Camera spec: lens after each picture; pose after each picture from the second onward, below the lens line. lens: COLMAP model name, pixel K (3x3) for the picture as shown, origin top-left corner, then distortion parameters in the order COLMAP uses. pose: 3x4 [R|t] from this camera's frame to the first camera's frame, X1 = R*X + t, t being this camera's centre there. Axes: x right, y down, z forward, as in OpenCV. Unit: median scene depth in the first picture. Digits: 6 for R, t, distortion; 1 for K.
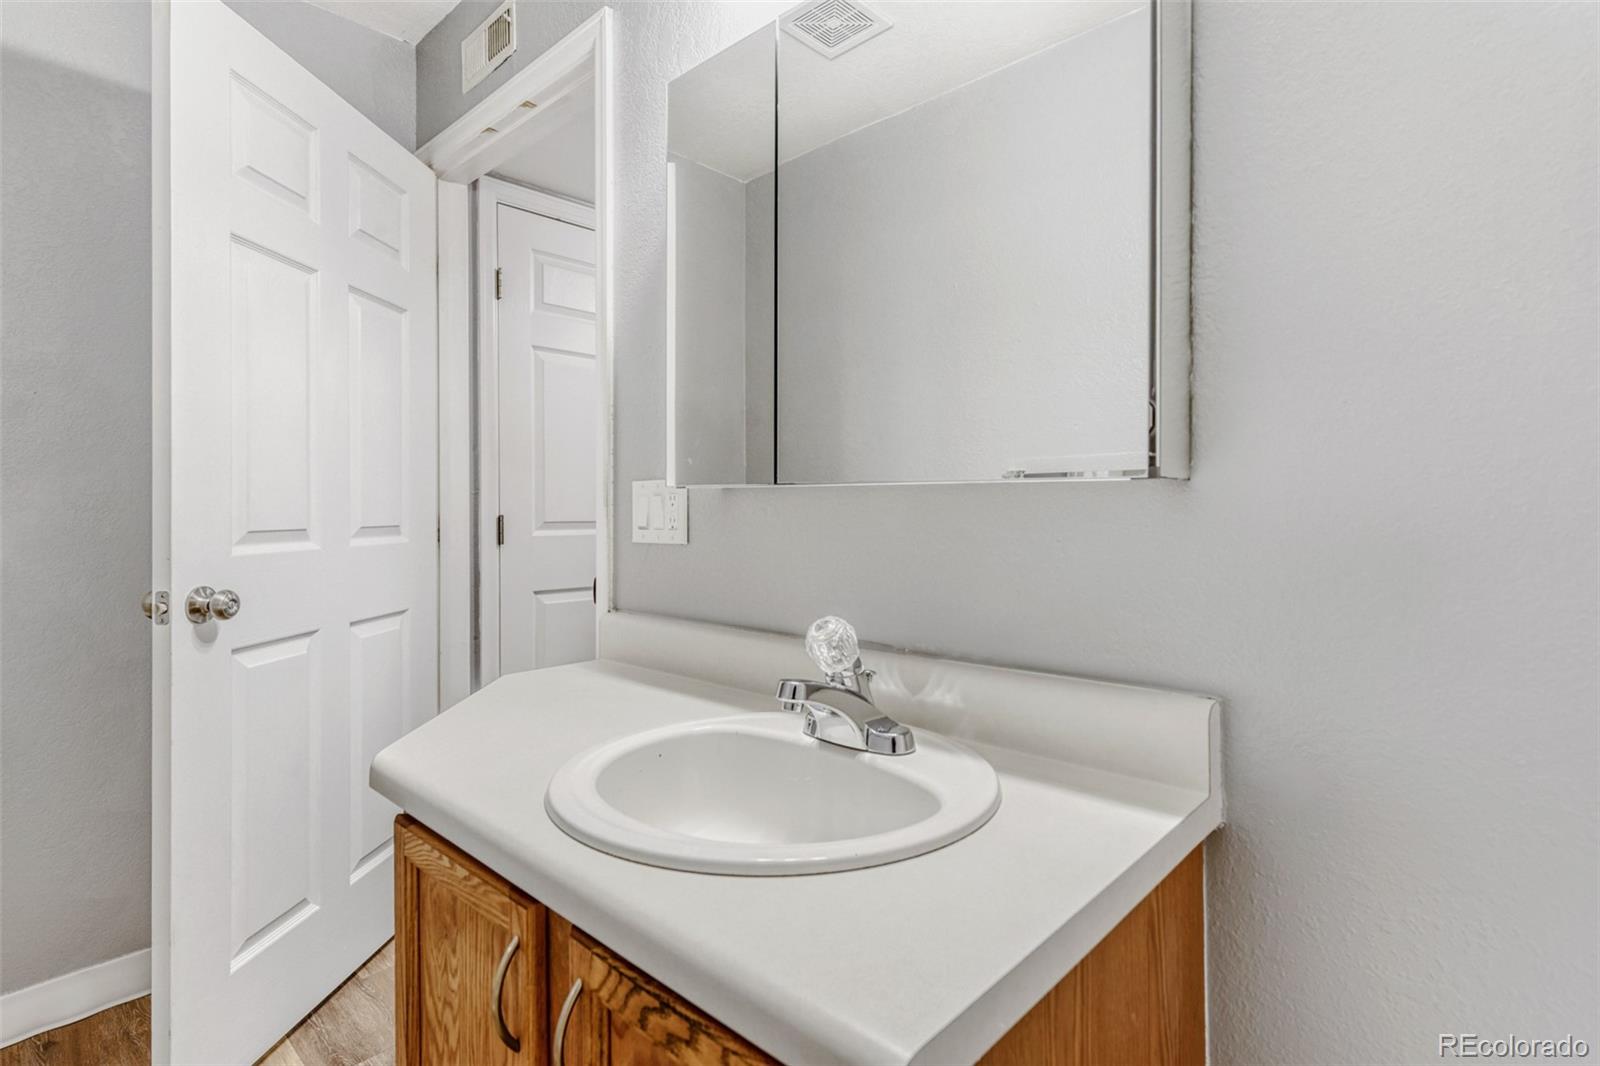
lens RADIAL K [[797.2, 0, 799.5], [0, 797.2, 535.9], [0, 0, 1]] dist [0.014712, -0.000811]
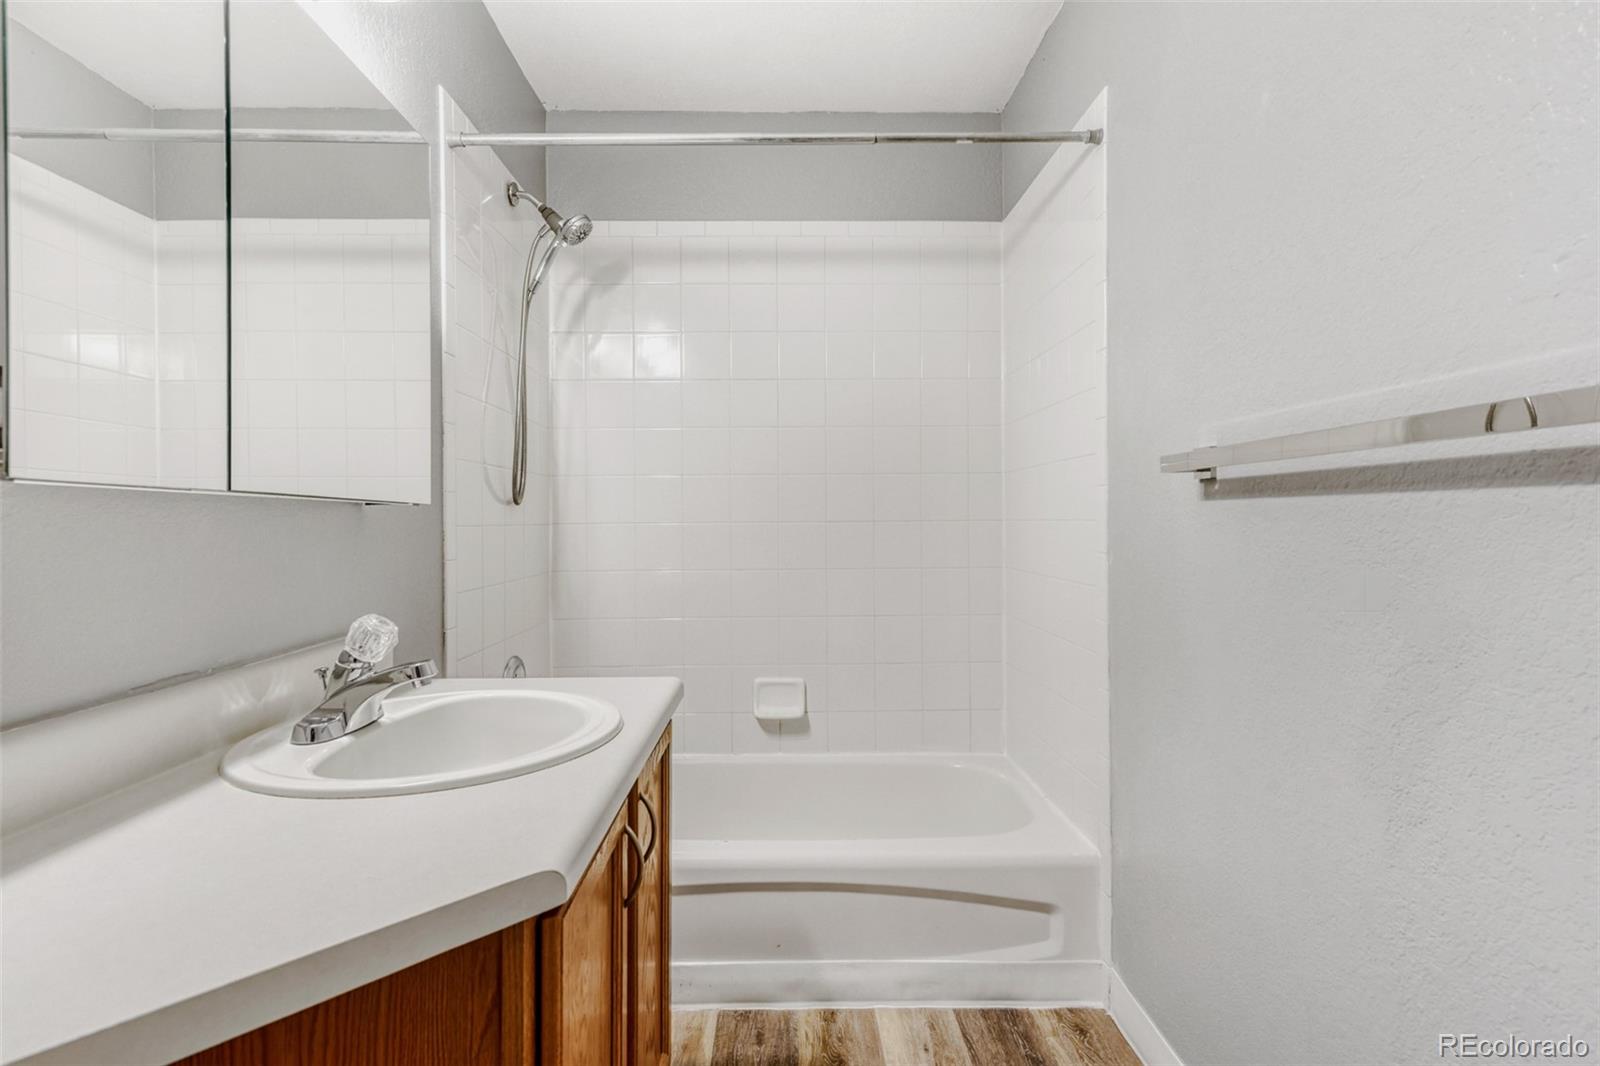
lens RADIAL K [[797.2, 0, 799.5], [0, 797.2, 535.9], [0, 0, 1]] dist [0.014712, -0.000811]
pose [[-0.715008, -0.007026, 0.699081, -1.068939], [0.030355, 0.998694, 0.041084, -0.036233], [-0.698457, 0.050596, -0.713862, 1.220495]]
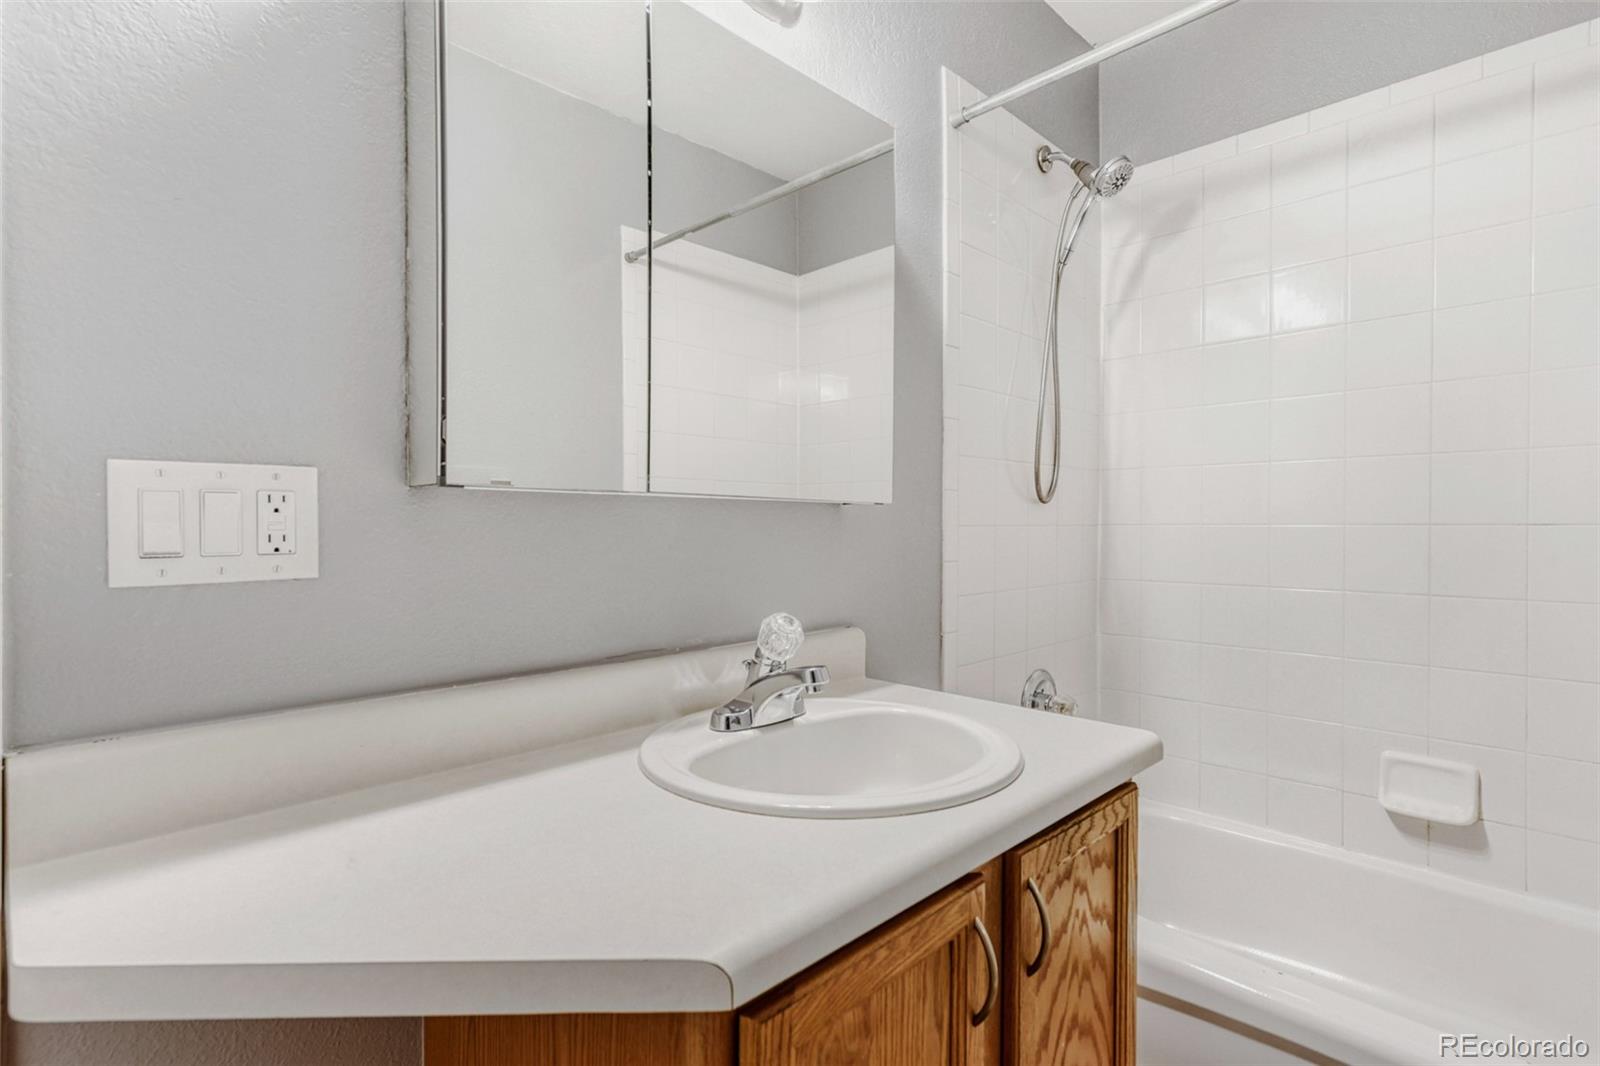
lens RADIAL K [[797.2, 0, 799.5], [0, 797.2, 535.9], [0, 0, 1]] dist [0.014712, -0.000811]
pose [[0.007772, -0.017042, 0.999825, -0.984602], [0.030460, 0.999395, 0.016798, -0.026250], [-0.999506, 0.030324, 0.008286, 0.842534]]
